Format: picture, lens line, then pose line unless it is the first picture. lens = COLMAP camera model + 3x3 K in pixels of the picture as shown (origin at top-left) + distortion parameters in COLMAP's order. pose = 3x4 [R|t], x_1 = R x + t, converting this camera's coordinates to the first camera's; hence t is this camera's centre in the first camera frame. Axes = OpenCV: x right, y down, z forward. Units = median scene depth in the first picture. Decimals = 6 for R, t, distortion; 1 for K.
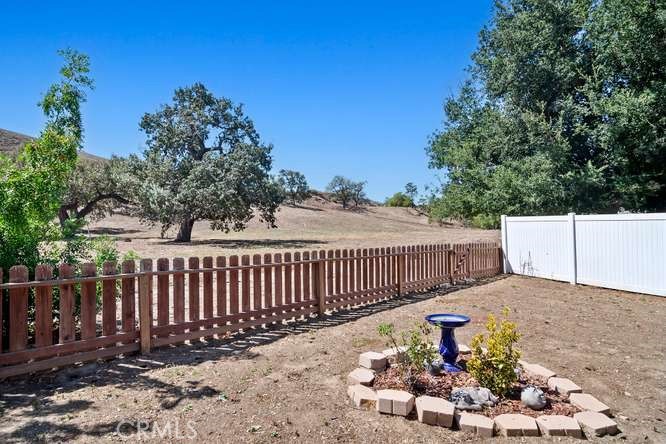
lens RADIAL K [[355.6, 0, 335.2], [0, 355.6, 228.7], [0, 0, 1]] dist [-0.019208, 0.000275]
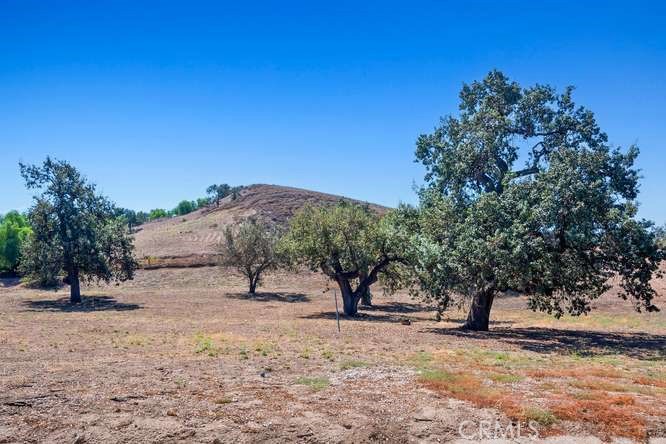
lens RADIAL K [[528.6, 0, 309.6], [0, 528.6, 228.1], [0, 0, 1]] dist [-0.014822, -0.007555]
pose [[0.712379, -0.075747, -0.697695, 0.008363], [-0.027586, 0.990368, -0.135688, -0.004725], [0.701253, 0.115908, 0.703427, 0.144564]]
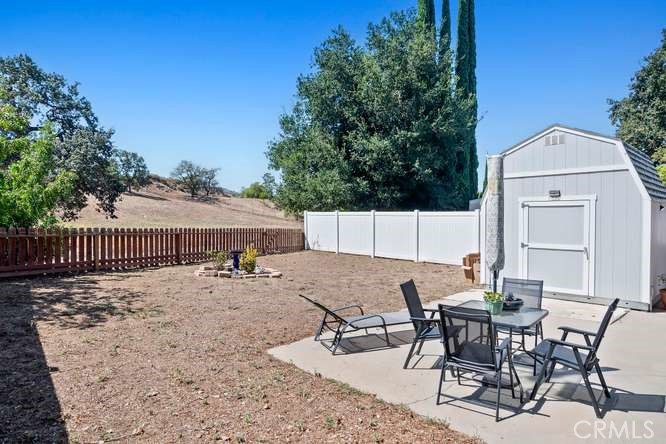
lens RADIAL K [[397.2, 0, 330.9], [0, 397.2, 225.6], [0, 0, 1]] dist [-0.016203, -0.004255]
pose [[0.935111, 0.010833, 0.354190, -0.005732], [-0.013488, 0.999896, 0.005027, 0.004802], [-0.354099, -0.009478, 0.935160, -0.192200]]
